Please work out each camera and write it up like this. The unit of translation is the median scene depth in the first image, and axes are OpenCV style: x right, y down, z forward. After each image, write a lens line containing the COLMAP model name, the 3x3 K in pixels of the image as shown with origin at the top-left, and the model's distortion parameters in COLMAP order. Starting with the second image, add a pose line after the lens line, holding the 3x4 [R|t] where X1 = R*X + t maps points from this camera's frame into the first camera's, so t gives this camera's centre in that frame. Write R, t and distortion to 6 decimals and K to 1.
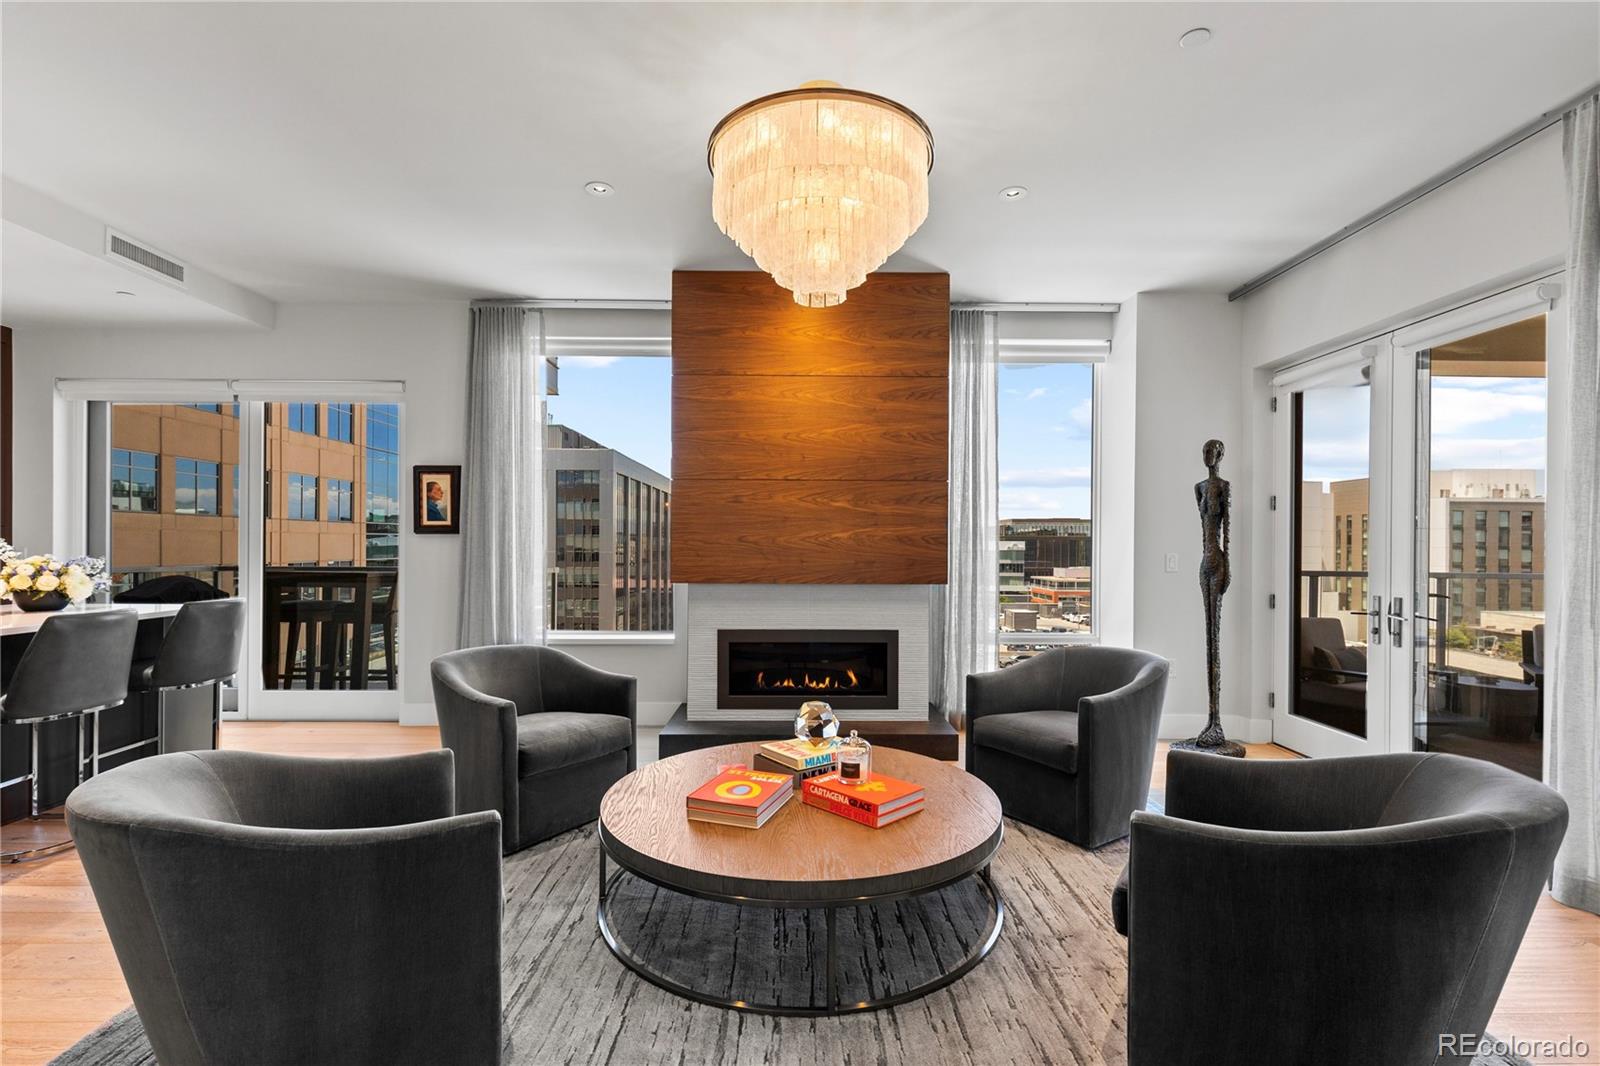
lens RADIAL K [[719.4, 0, 802.4], [0, 719.4, 546.9], [0, 0, 1]] dist [-0.000722, -0.000175]
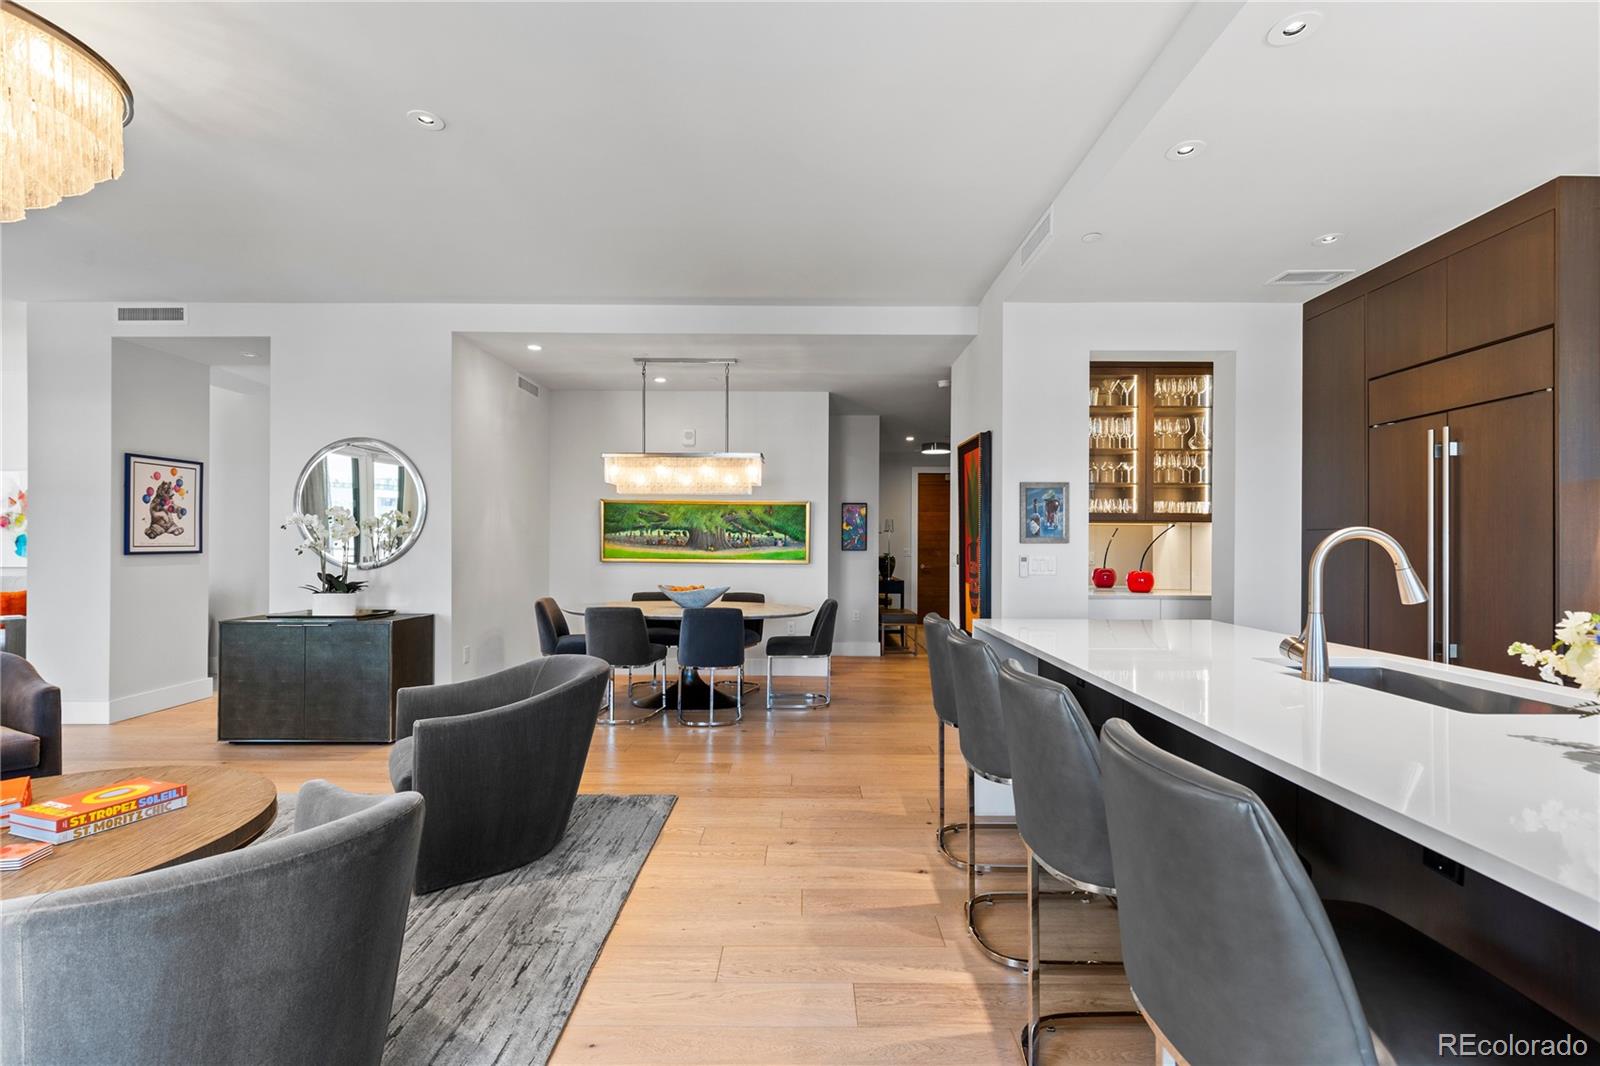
lens RADIAL K [[725.1, 0, 804.9], [0, 725.1, 541.7], [0, 0, 1]] dist [0.004218, -0.000161]
pose [[-0.999900, -0.010059, 0.009985, -0.540691], [-0.010028, 0.999945, 0.003146, -0.008273], [-0.010016, 0.003046, -0.999945, 1.039405]]
